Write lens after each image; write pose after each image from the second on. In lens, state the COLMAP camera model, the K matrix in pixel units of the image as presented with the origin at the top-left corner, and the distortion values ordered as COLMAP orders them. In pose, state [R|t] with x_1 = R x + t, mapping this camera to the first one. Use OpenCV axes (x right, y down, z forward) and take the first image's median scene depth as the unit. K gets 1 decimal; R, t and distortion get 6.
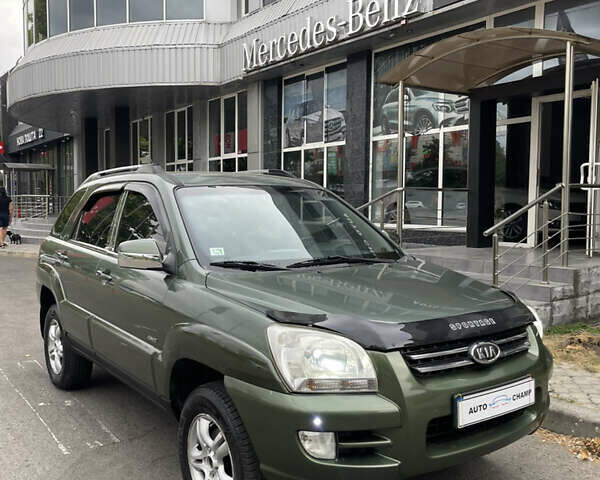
lens RADIAL K [[603.8, 0, 300.2], [0, 603.8, 238.2], [0, 0, 1]] dist [0.022020, 0.000000]
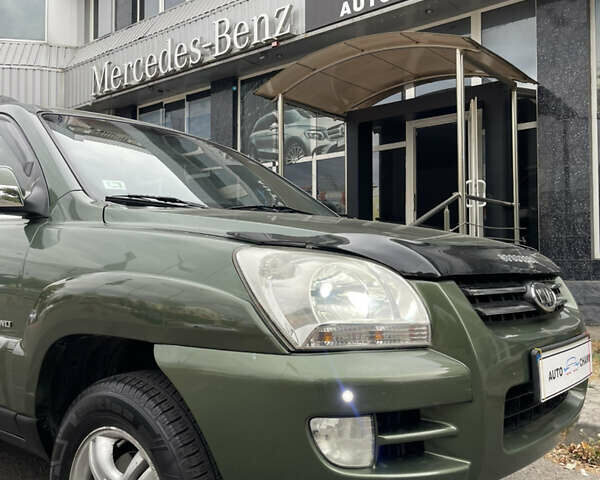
lens RADIAL K [[603.8, 0, 300.2], [0, 603.8, 241.1], [0, 0, 1]] dist [0.022020, 0.000000]
pose [[0.967166, 0.001649, 0.254139, -0.038910], [0.023172, 0.995242, -0.094640, 0.053114], [-0.253086, 0.097421, 0.962526, 0.115410]]
